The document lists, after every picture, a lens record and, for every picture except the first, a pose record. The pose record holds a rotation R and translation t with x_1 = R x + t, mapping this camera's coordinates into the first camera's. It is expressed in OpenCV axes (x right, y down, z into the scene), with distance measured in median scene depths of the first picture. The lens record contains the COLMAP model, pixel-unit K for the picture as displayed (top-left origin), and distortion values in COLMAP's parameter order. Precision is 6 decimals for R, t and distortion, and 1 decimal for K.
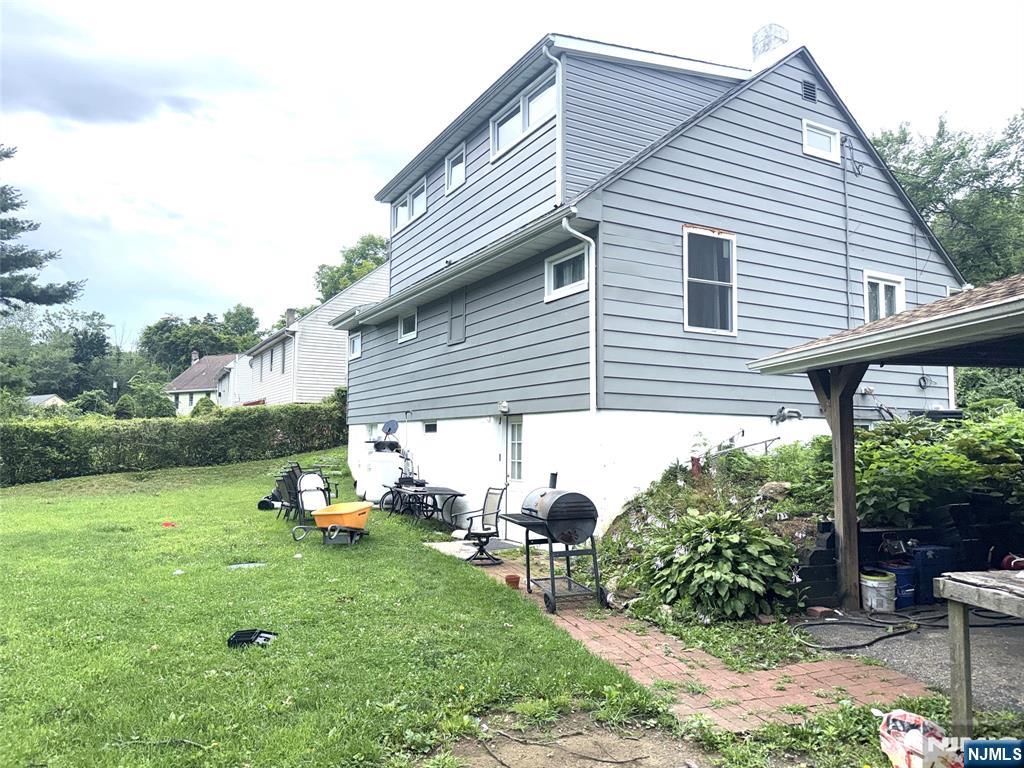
lens RADIAL K [[717.5, 0, 512.0], [0, 717.5, 384.0], [0, 0, 1]] dist [0.031344, -0.000765]
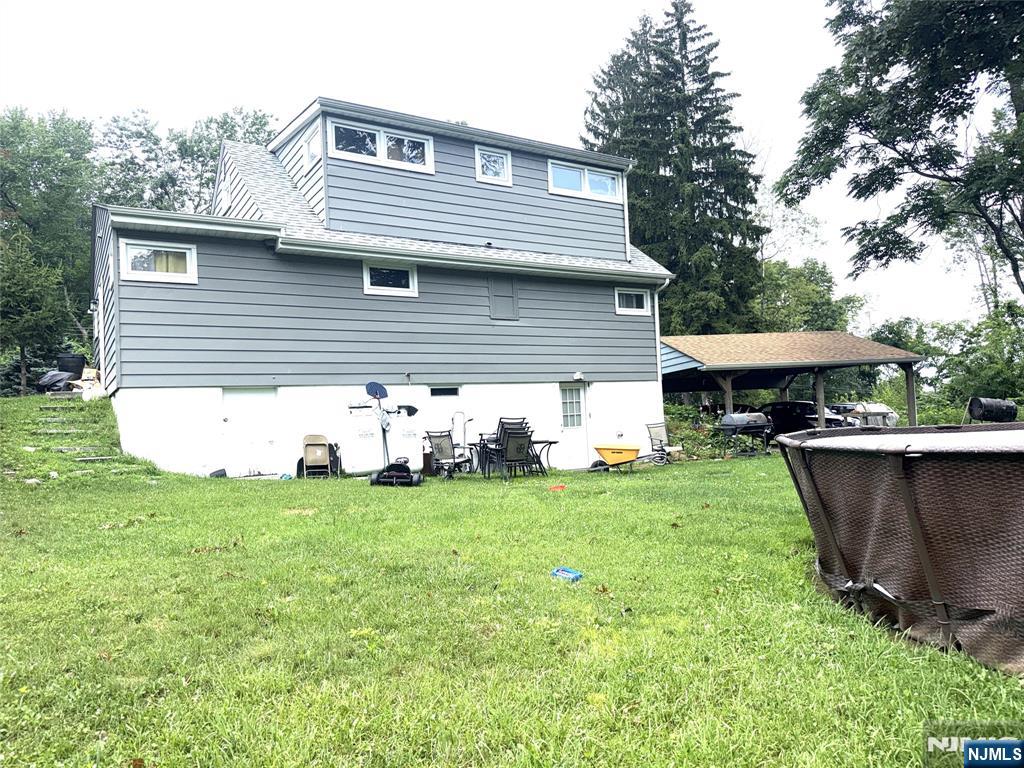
lens RADIAL K [[717.5, 0, 512.0], [0, 717.5, 384.0], [0, 0, 1]] dist [0.031344, -0.000765]
pose [[-0.054340, 0.054898, 0.997012, -1.110969], [-0.041509, 0.997500, -0.057188, 0.102532], [-0.997659, -0.044493, -0.051925, 0.942186]]
